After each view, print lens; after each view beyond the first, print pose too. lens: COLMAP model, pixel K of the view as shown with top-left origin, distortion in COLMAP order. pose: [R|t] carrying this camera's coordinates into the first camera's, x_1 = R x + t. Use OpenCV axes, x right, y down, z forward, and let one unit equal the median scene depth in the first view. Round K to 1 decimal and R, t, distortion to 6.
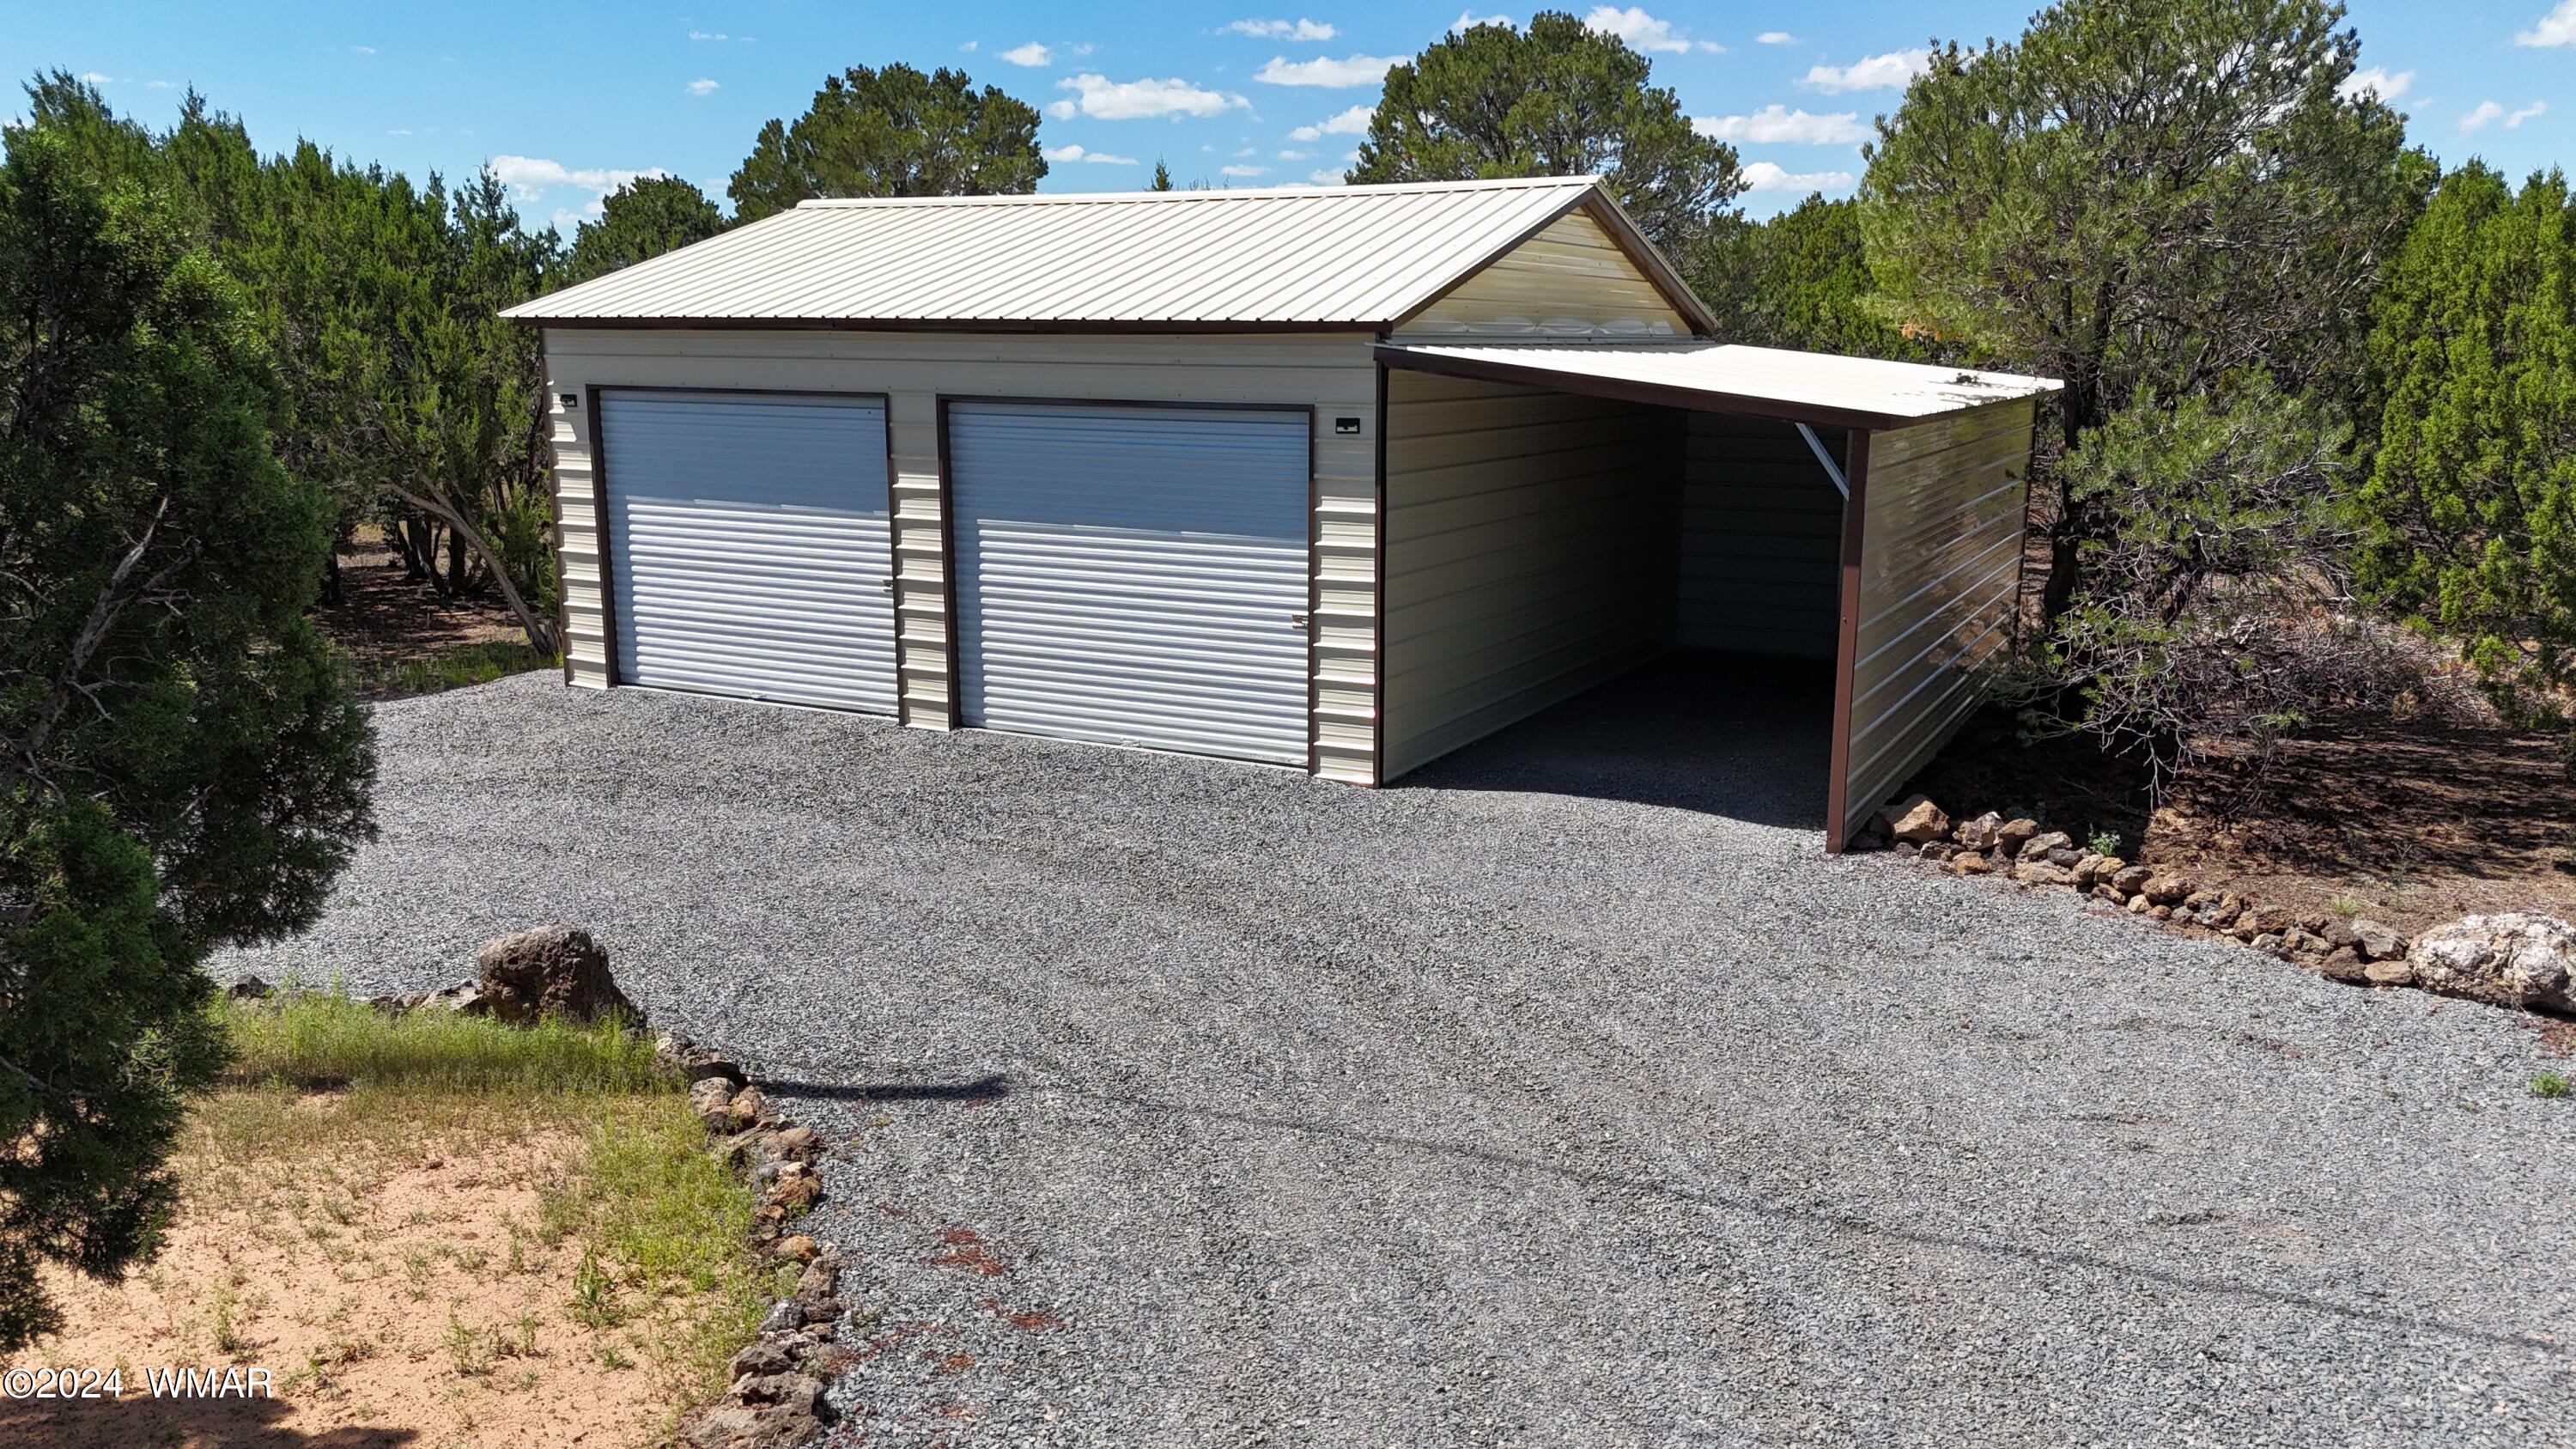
lens RADIAL K [[1934.6, 0, 1253.7], [0, 1934.6, 650.2], [0, 0, 1]] dist [0.074768, -0.108932]
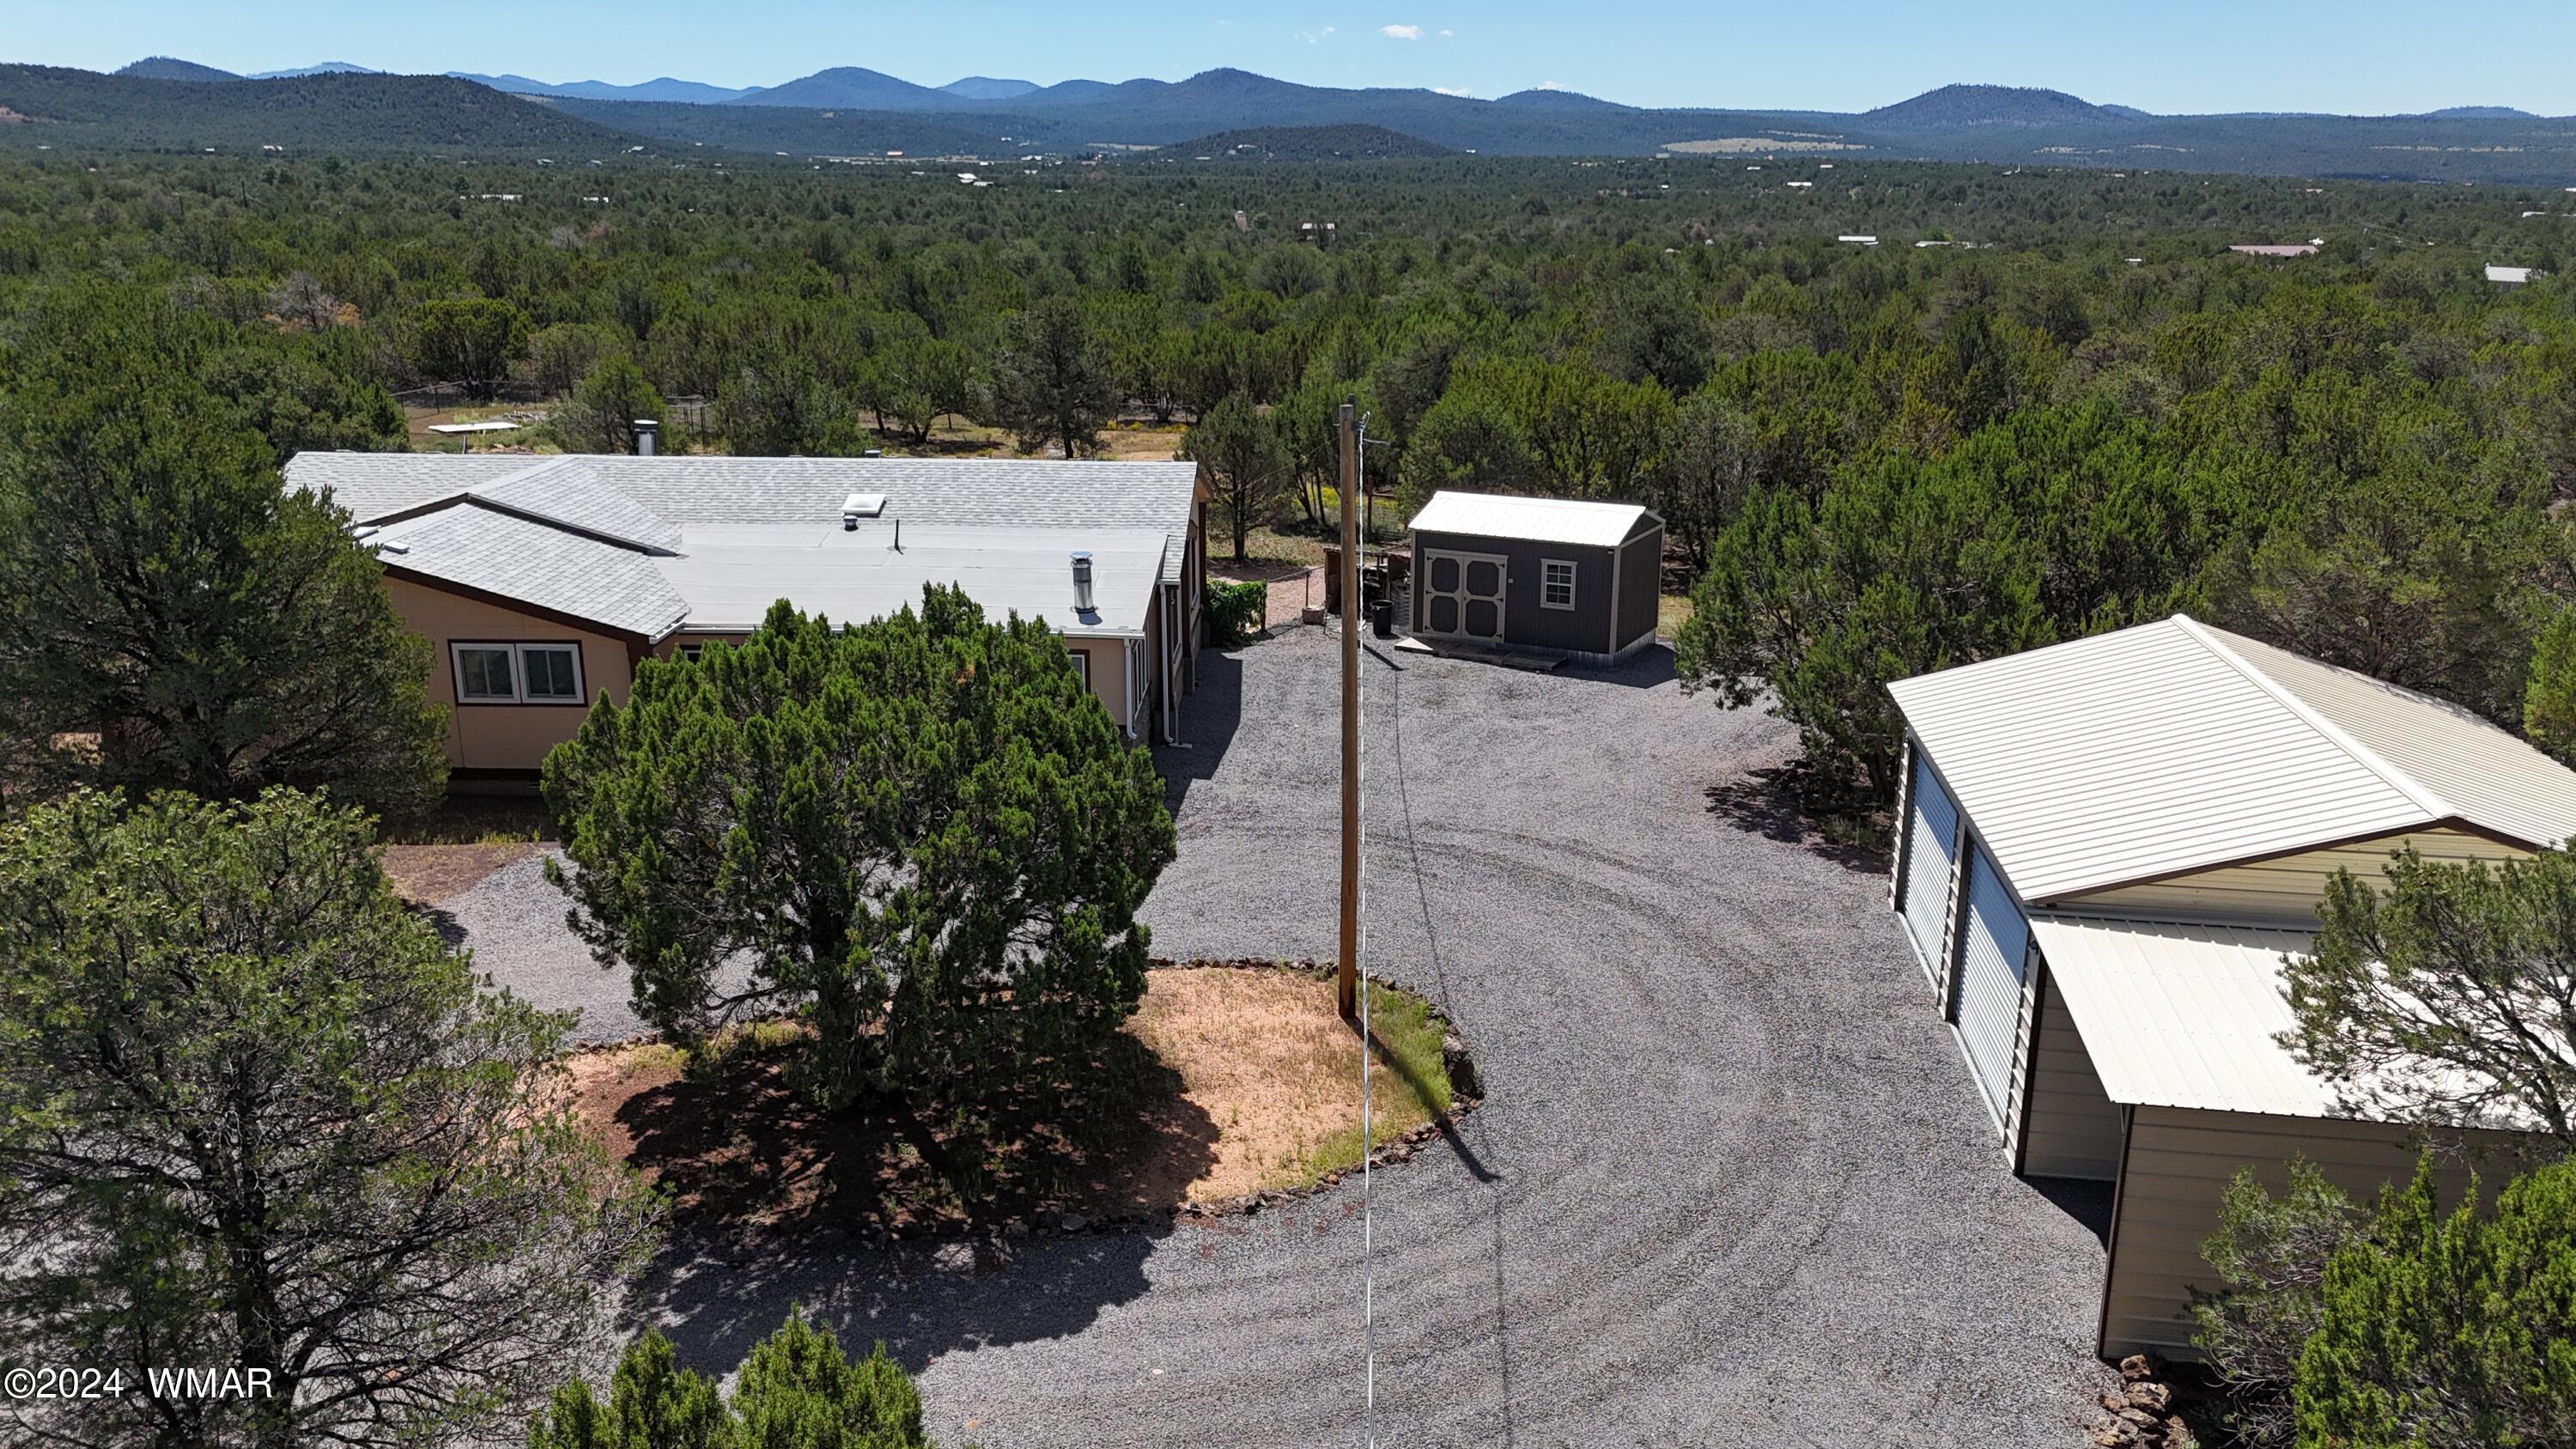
lens RADIAL K [[1895.4, 0, 1293.5], [0, 1895.4, 718.8], [0, 0, 1]] dist [0.077530, -0.078538]
pose [[0.367405, 0.255481, -0.894283, 1.272506], [-0.146042, 0.965451, 0.215813, -0.590634], [0.918523, 0.051313, 0.392023, -0.174591]]
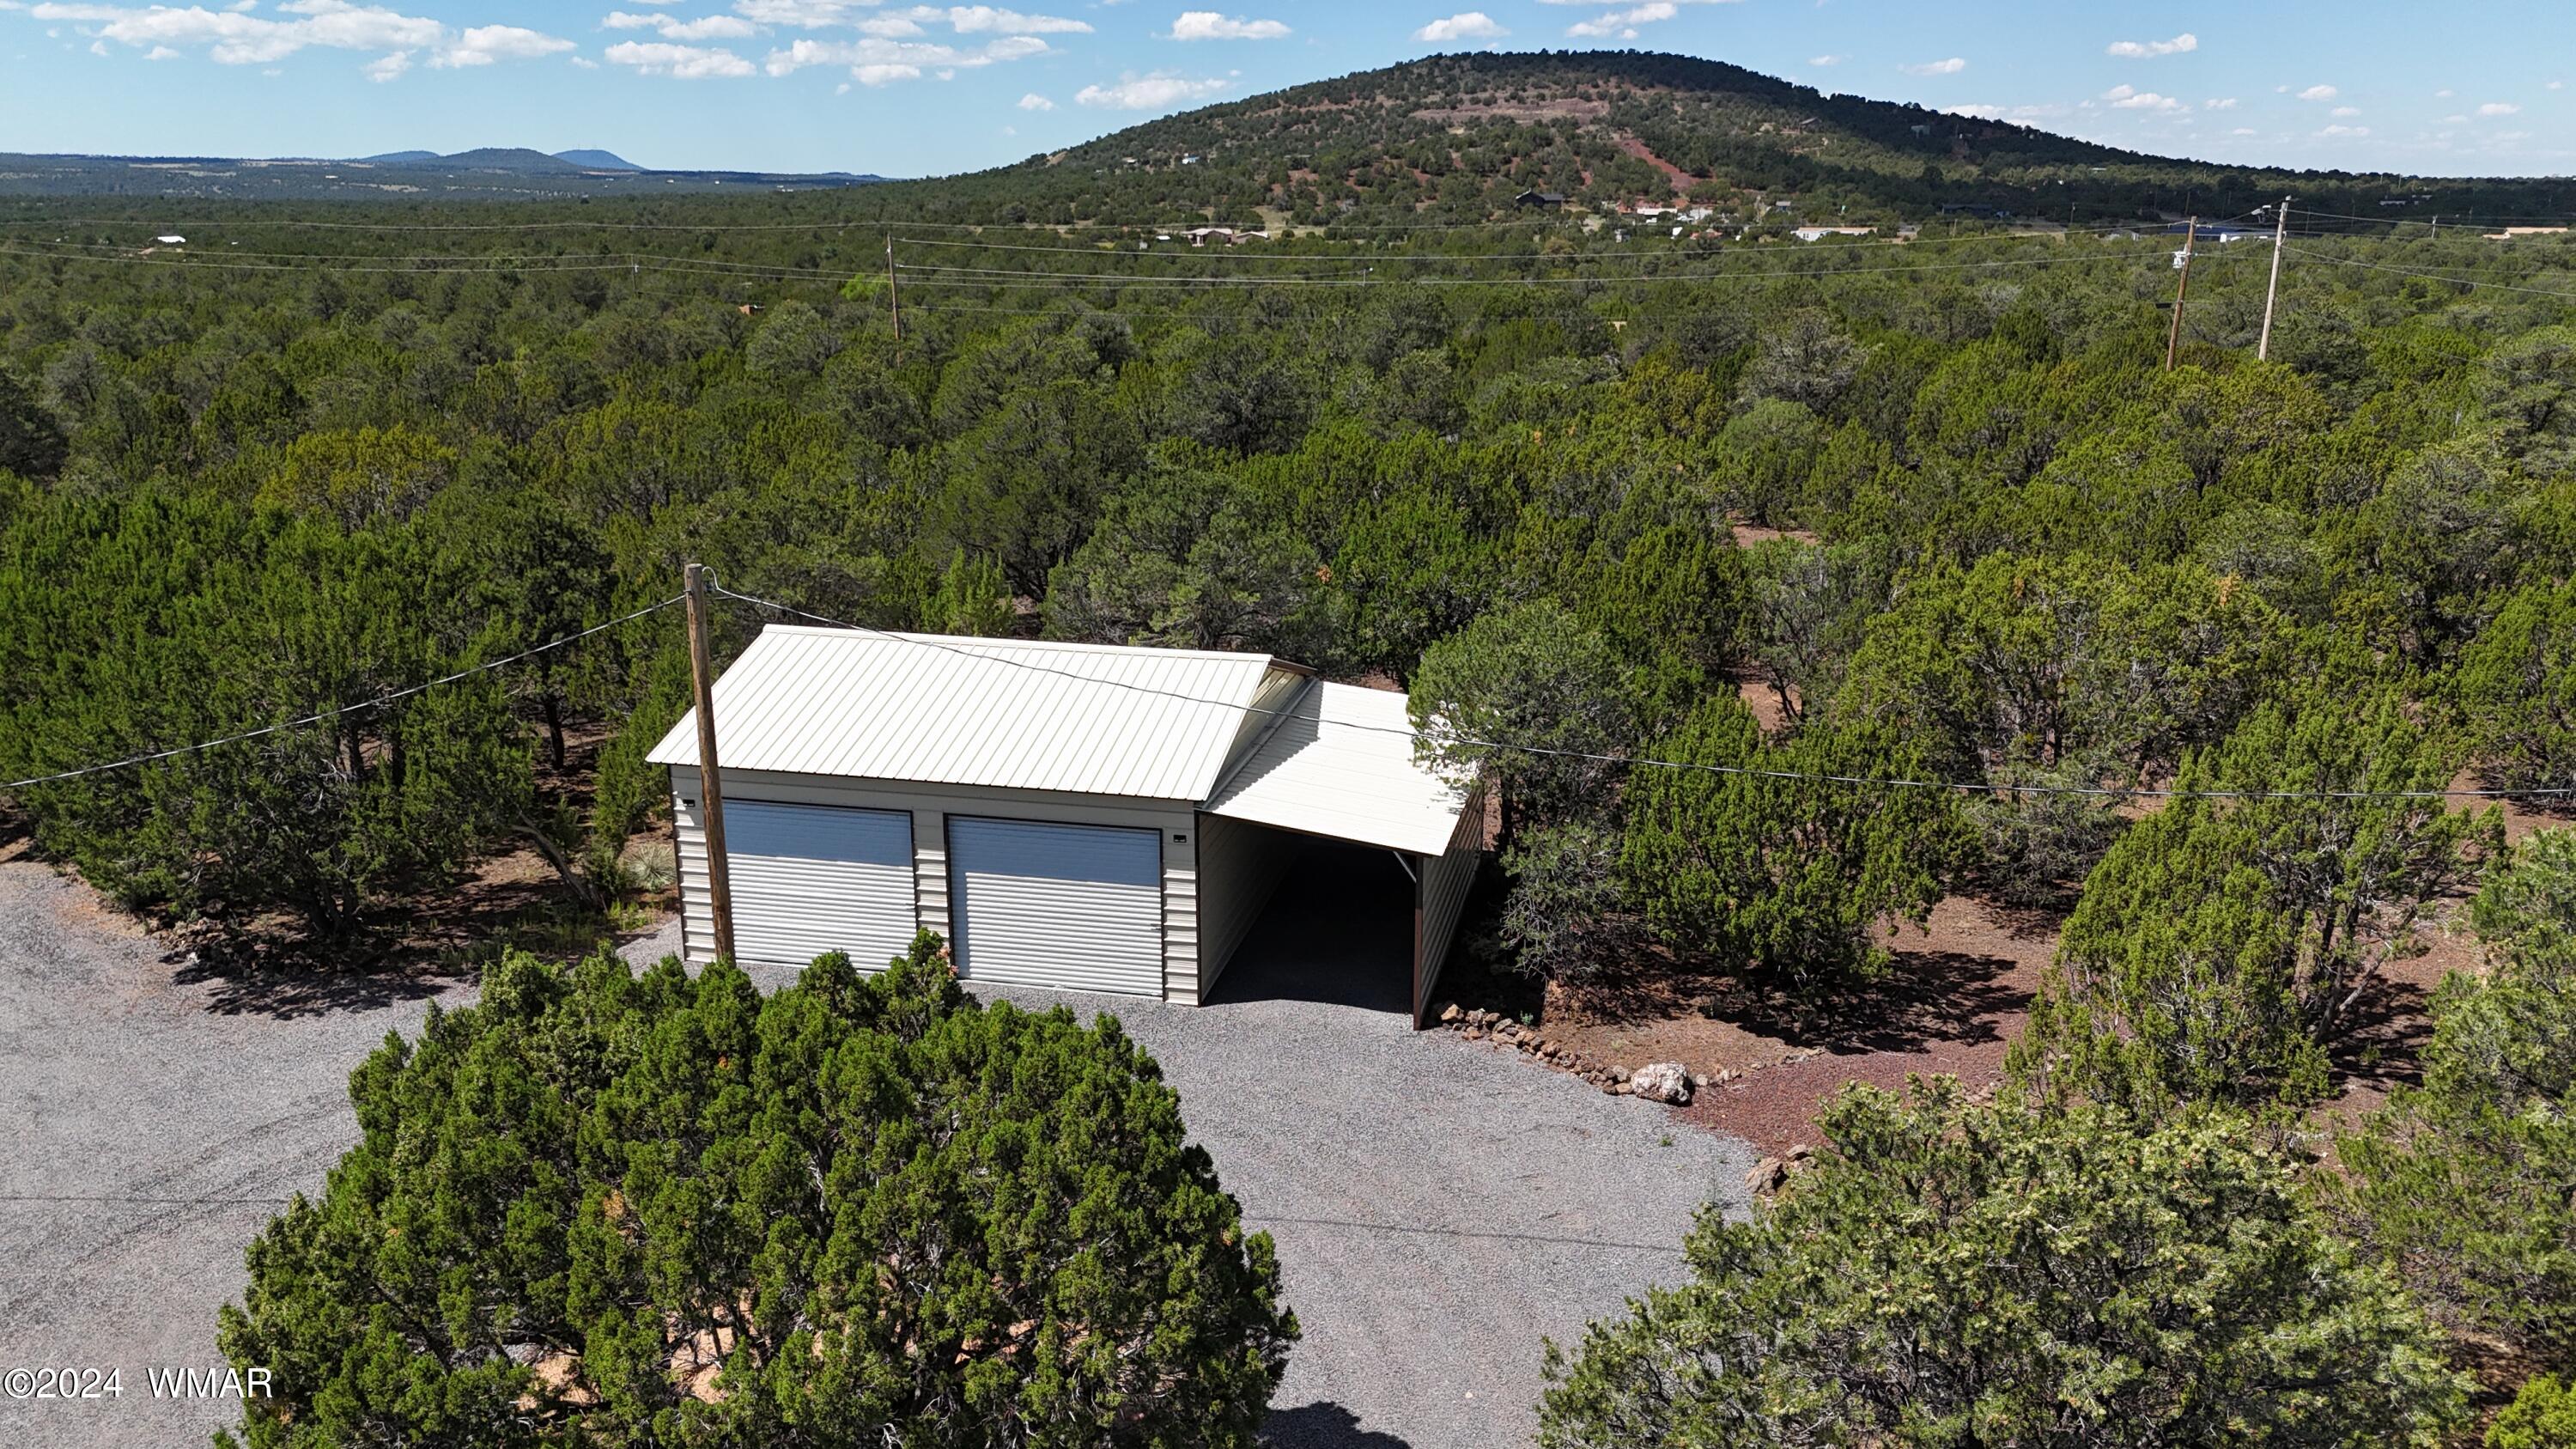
lens RADIAL K [[1895.4, 0, 1293.5], [0, 1895.4, 718.8], [0, 0, 1]] dist [0.077530, -0.078538]
pose [[0.958922, -0.076666, 0.273112, -0.408650], [0.047702, 0.992656, 0.111167, -0.501325], [-0.279630, -0.093573, 0.955537, -1.018506]]
